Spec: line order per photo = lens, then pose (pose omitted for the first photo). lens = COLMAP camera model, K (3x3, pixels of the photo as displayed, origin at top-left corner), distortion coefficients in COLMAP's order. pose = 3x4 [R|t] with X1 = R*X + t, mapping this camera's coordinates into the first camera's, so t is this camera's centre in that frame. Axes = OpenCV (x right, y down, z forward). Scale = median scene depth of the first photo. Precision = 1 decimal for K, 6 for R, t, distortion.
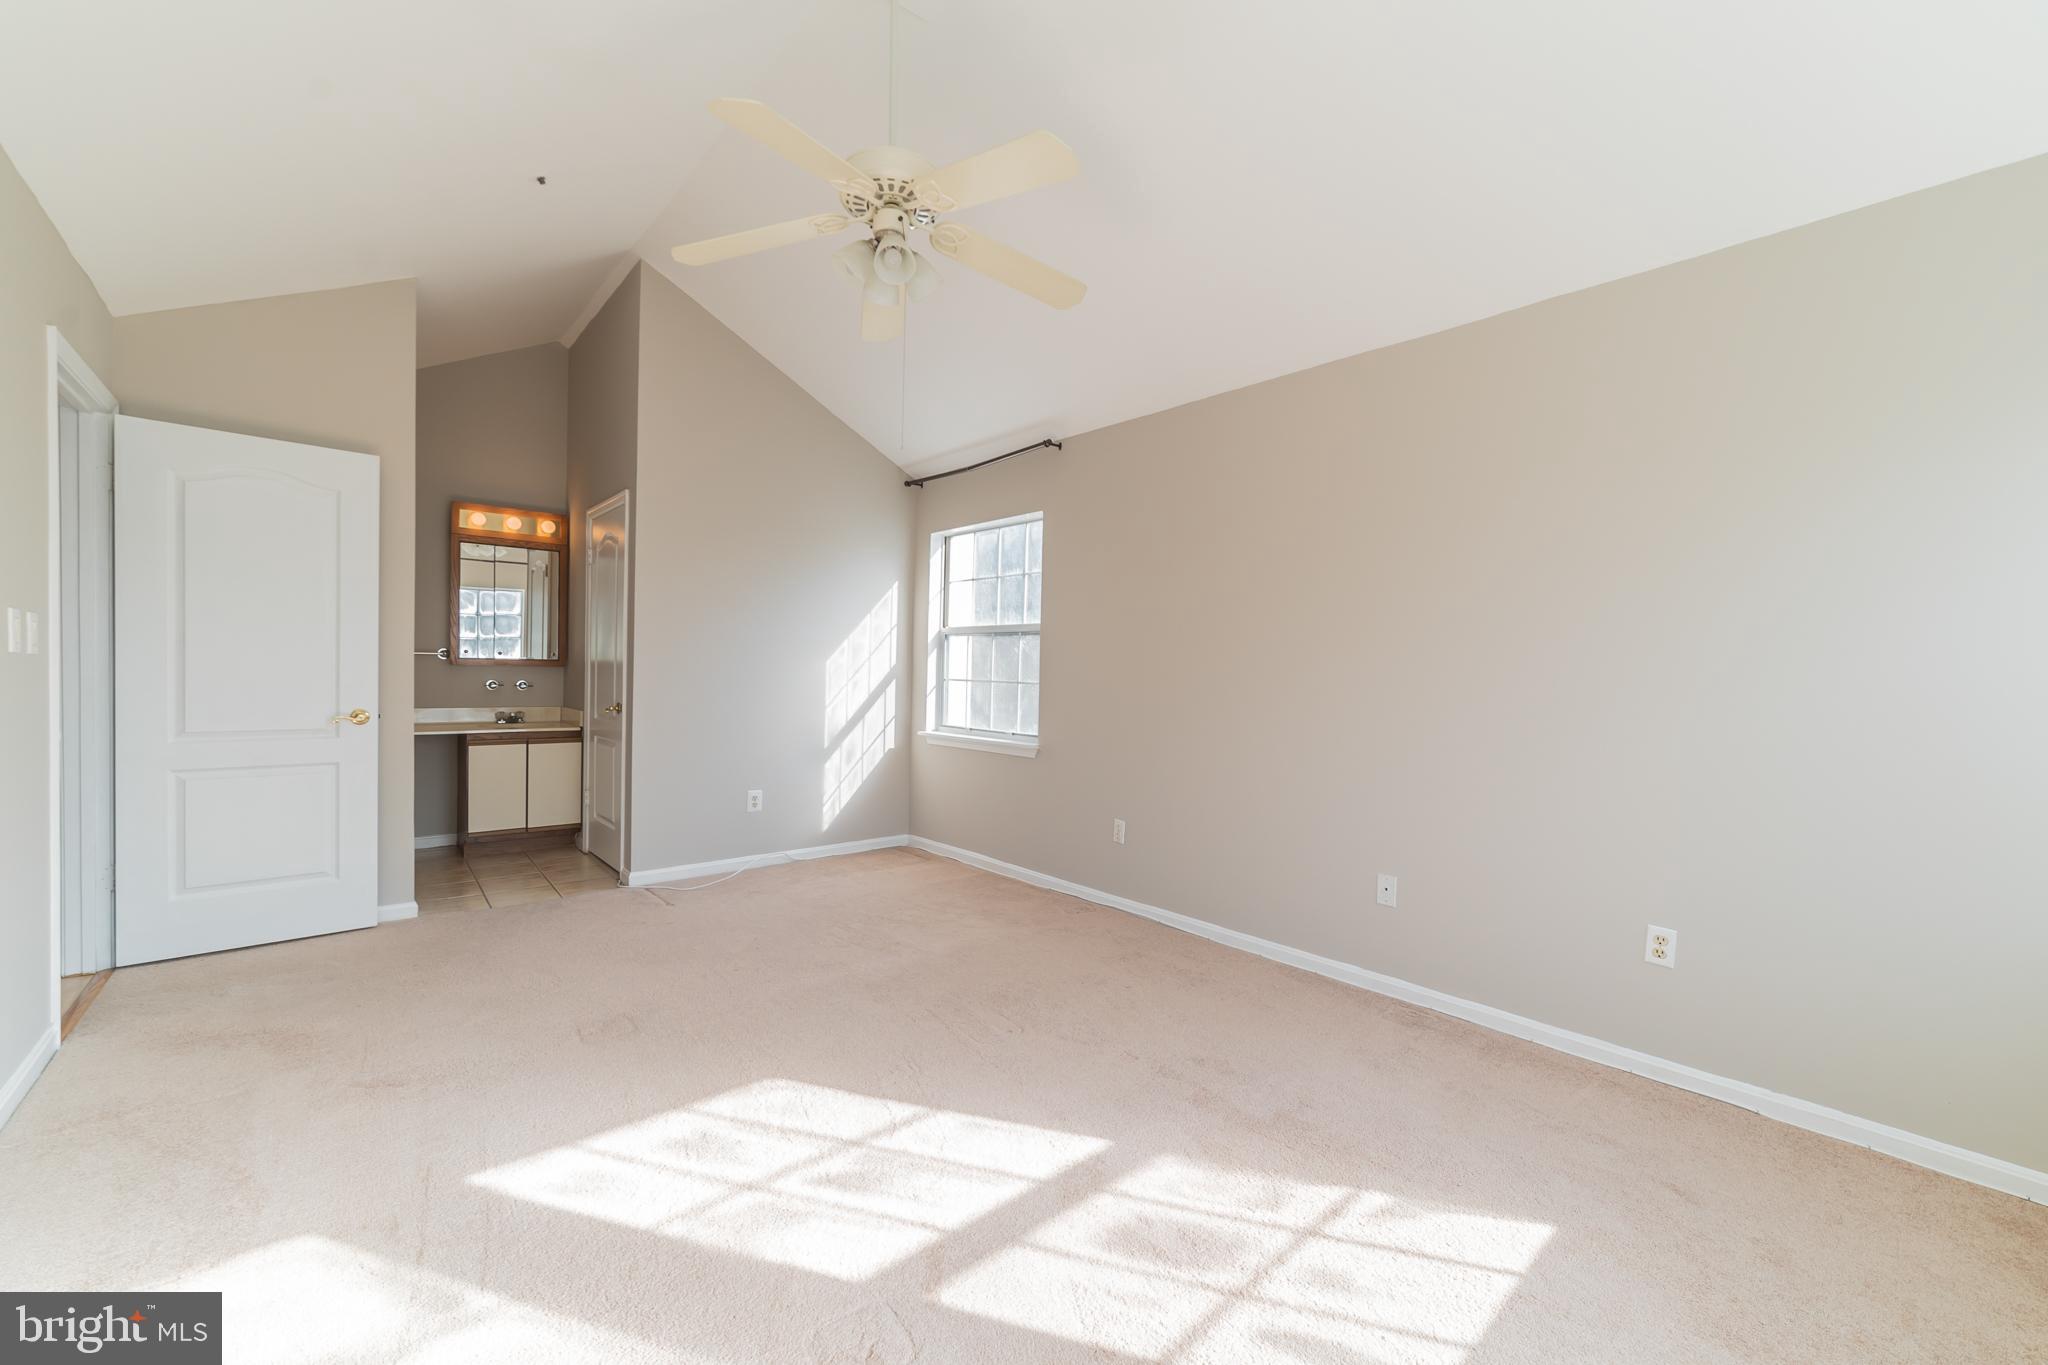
lens RADIAL K [[809.5, 0, 1022.9], [0, 809.5, 662.8], [0, 0, 1]] dist [-0.000794, 0.000103]
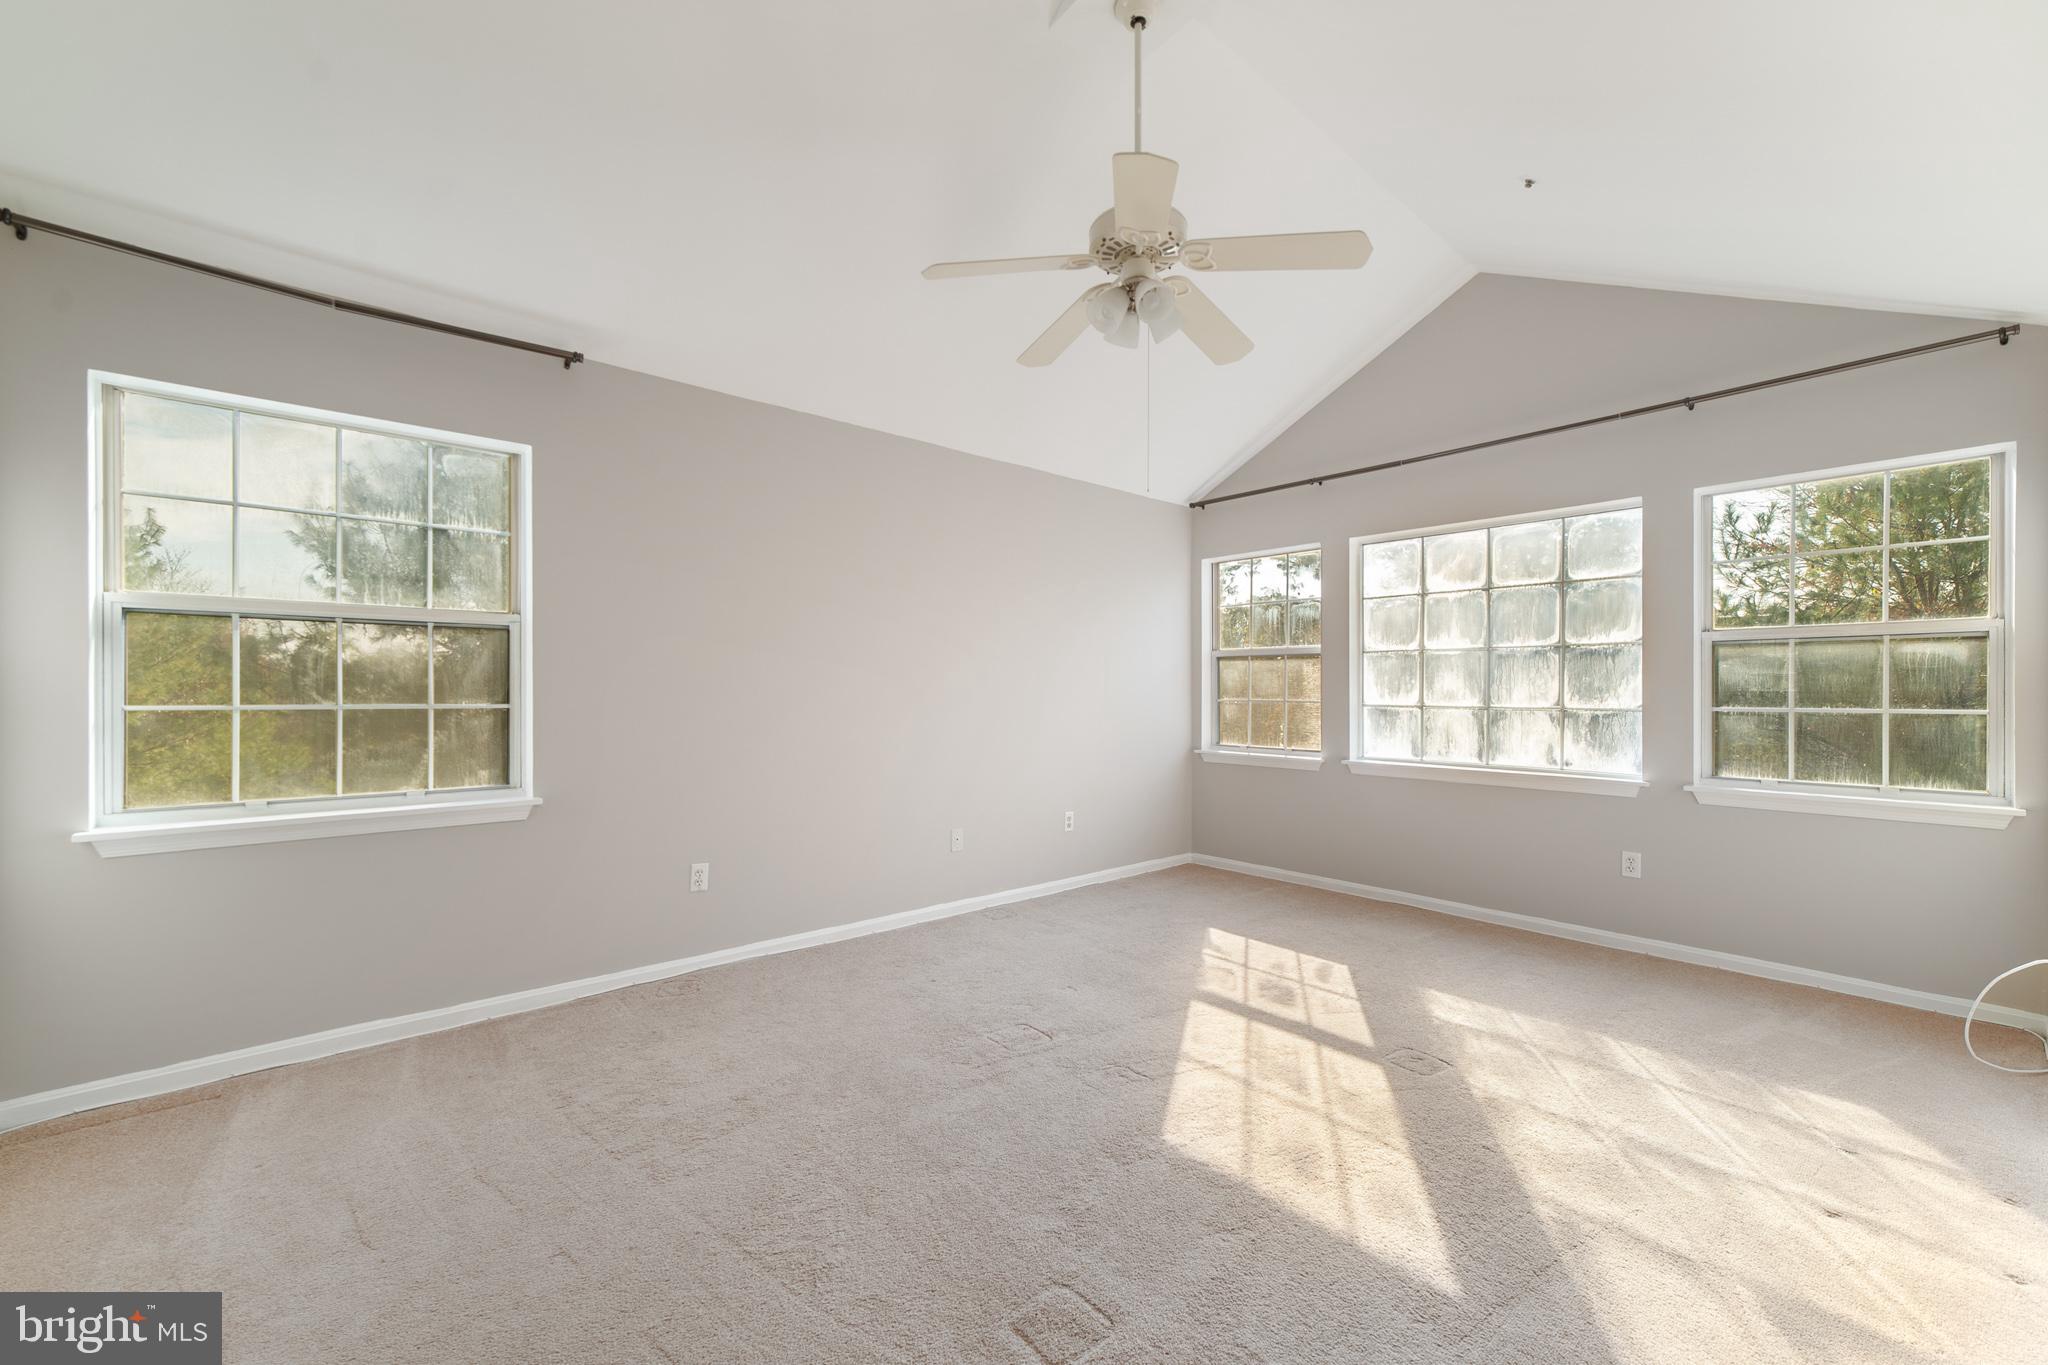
lens RADIAL K [[815.0, 0, 996.9], [0, 815.0, 677.7], [0, 0, 1]] dist [-0.002847, -0.000189]
pose [[0.021856, 0.003426, 0.999755, -1.532912], [-0.003234, 0.999989, -0.003356, 0.013340], [-0.999756, -0.003159, 0.021867, 1.462911]]
